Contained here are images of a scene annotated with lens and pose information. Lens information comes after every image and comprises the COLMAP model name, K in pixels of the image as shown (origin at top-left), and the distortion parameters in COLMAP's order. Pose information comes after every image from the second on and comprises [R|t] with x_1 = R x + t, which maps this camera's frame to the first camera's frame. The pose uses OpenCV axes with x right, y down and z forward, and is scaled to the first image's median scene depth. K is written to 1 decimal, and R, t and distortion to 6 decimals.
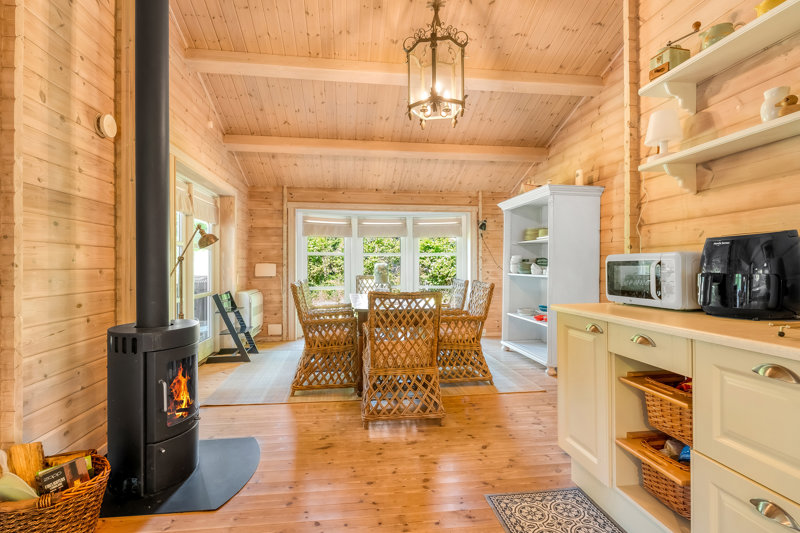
lens RADIAL K [[394.1, 0, 400.0], [0, 394.1, 266.5], [0, 0, 1]] dist [0.002754, 0.000024]
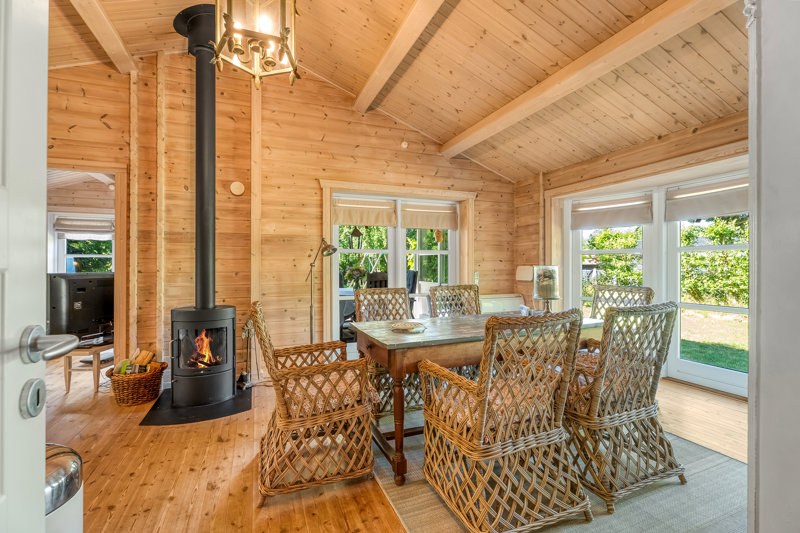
lens RADIAL K [[353.2, 0, 396.7], [0, 353.2, 268.2], [0, 0, 1]] dist [-0.001791, -0.000090]
pose [[0.239690, 0.003299, -0.970844, 0.364798], [0.002826, 0.999988, 0.004096, -0.005897], [0.970845, -0.003725, 0.239678, 0.522663]]
